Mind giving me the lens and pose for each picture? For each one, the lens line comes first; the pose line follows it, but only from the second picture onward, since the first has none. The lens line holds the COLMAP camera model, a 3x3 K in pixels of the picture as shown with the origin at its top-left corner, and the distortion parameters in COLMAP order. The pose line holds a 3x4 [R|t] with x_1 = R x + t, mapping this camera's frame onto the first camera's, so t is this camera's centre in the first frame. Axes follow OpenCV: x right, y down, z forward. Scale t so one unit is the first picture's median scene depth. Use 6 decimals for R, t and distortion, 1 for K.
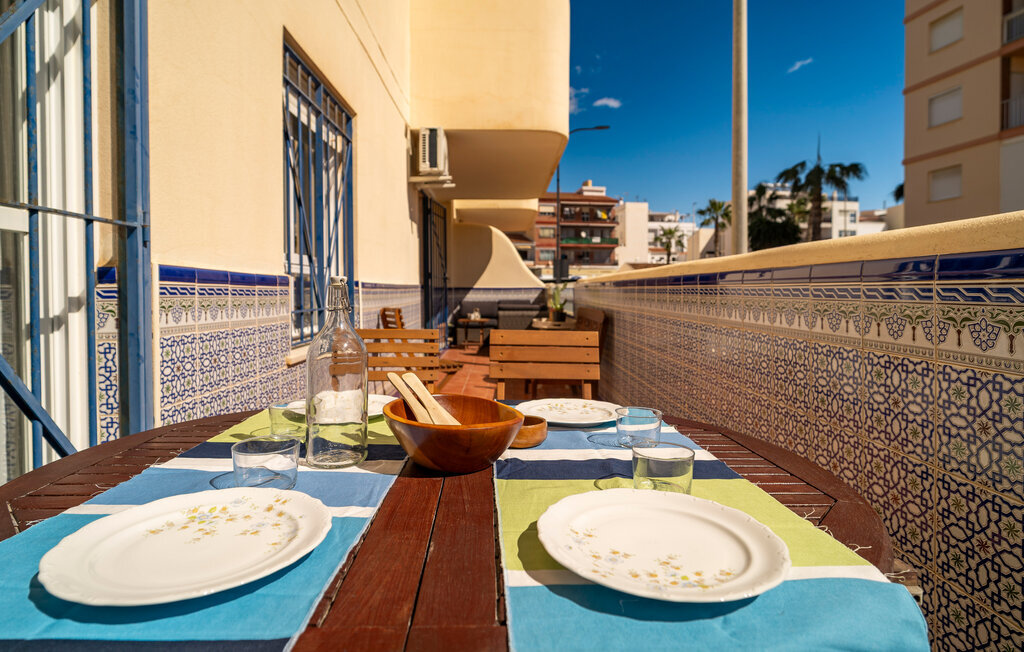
lens RADIAL K [[534.3, 0, 513.5], [0, 534.3, 323.1], [0, 0, 1]] dist [-0.001925, -0.000415]
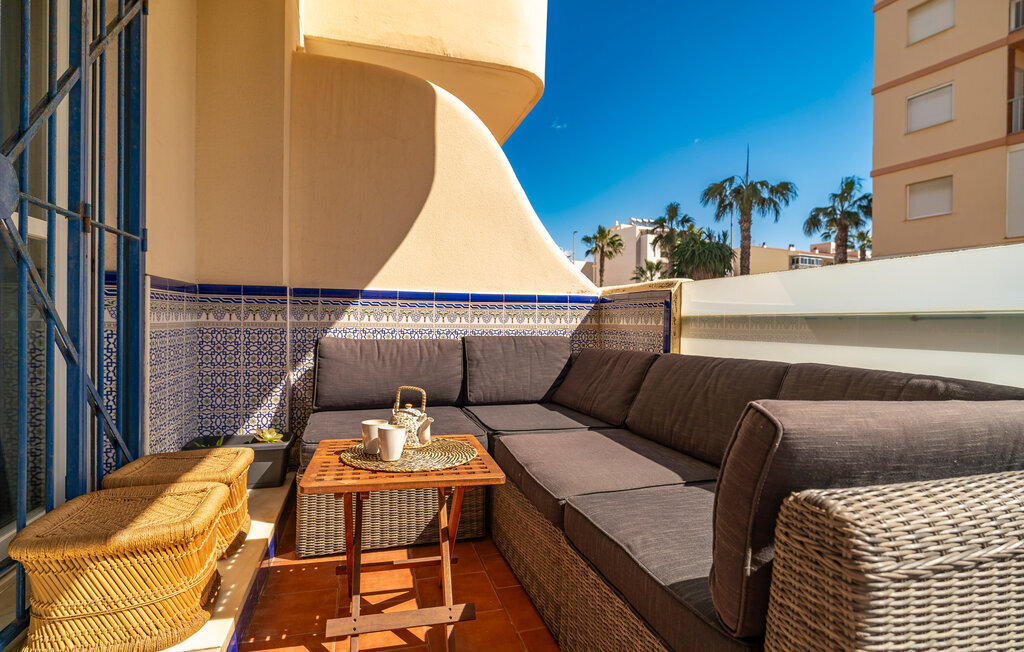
lens RADIAL K [[534.3, 0, 513.5], [0, 534.3, 323.1], [0, 0, 1]] dist [-0.001925, -0.000415]
pose [[0.966069, 0.013575, 0.257929, -0.042116], [0.001855, 0.998227, -0.059487, -0.018736], [-0.258279, 0.057947, 0.964331, 0.412348]]
